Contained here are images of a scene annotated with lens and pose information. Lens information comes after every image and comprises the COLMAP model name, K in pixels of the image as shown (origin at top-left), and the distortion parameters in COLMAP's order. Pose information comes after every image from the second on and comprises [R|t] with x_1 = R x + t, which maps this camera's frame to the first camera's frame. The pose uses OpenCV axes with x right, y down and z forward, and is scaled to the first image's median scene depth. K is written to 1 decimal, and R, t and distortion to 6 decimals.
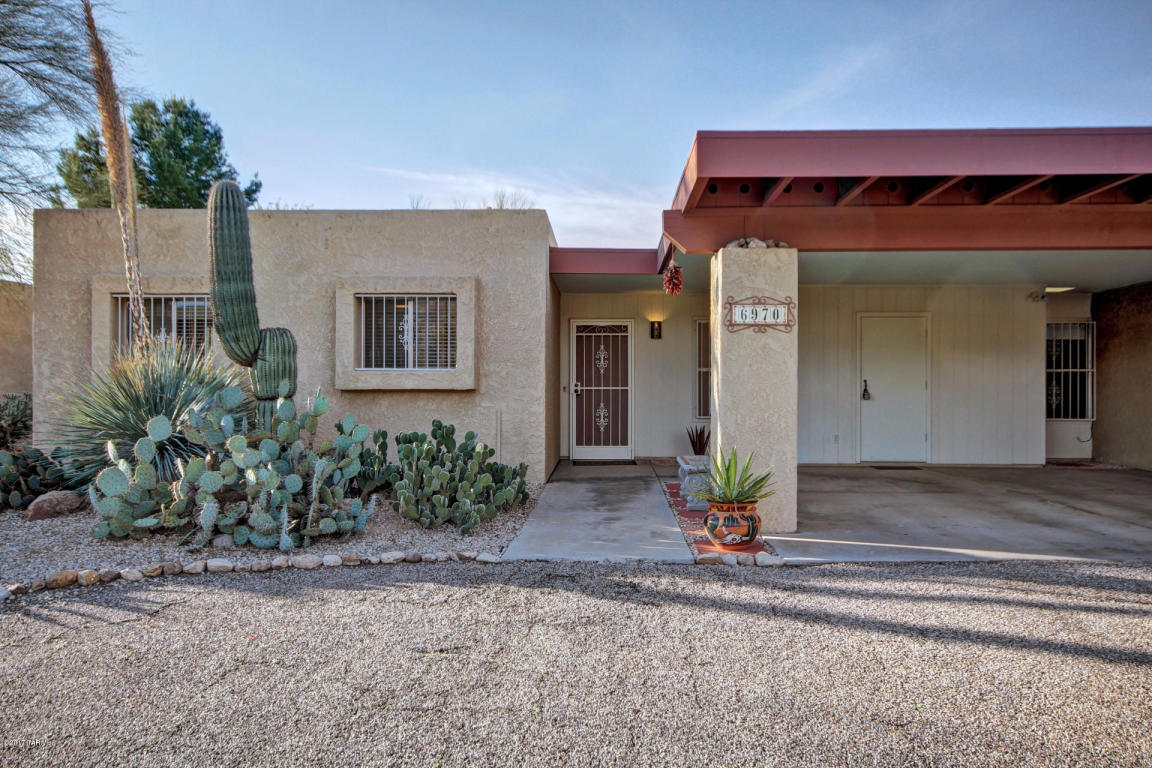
lens RADIAL K [[885.0, 0, 576.0], [0, 885.0, 384.0], [0, 0, 1]] dist [-0.013551, 0.072135]
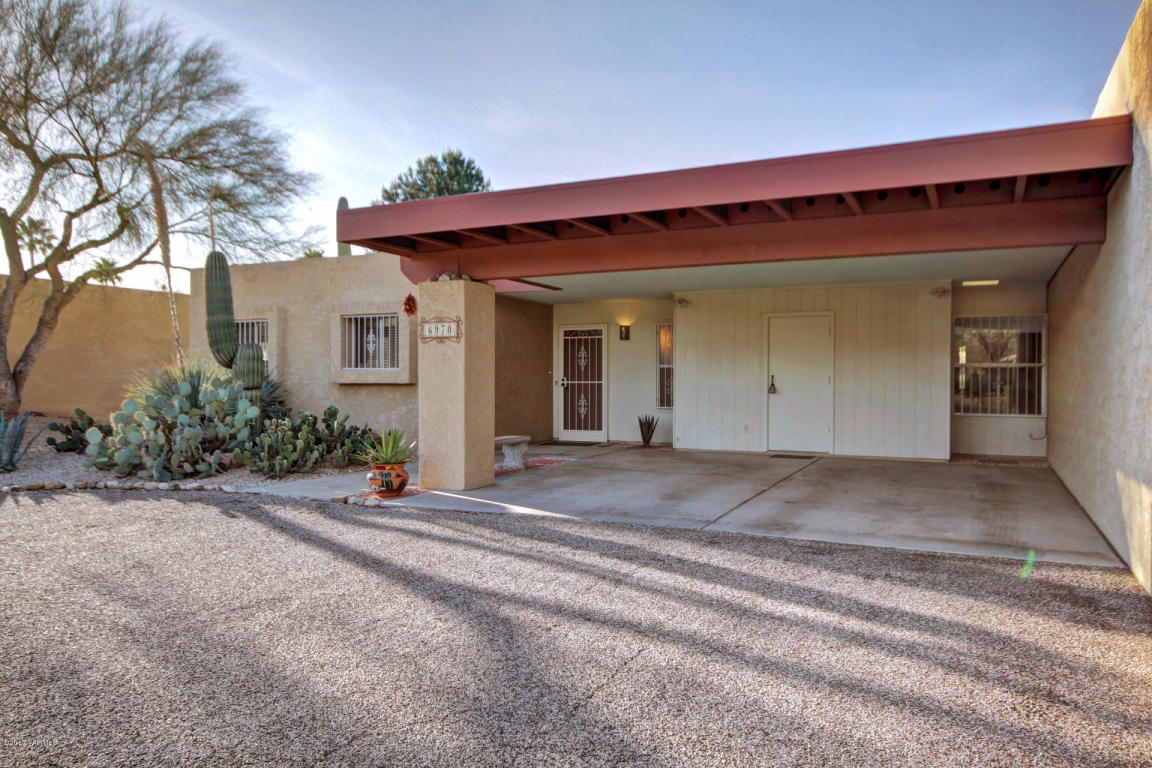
lens RADIAL K [[866.1, 0, 576.0], [0, 866.1, 384.0], [0, 0, 1]] dist [0.006380, 0.003073]
pose [[0.895618, 0.002537, -0.444817, 0.585175], [0.001669, 0.999958, 0.009064, -0.003954], [0.444821, -0.008860, 0.895575, -0.062799]]
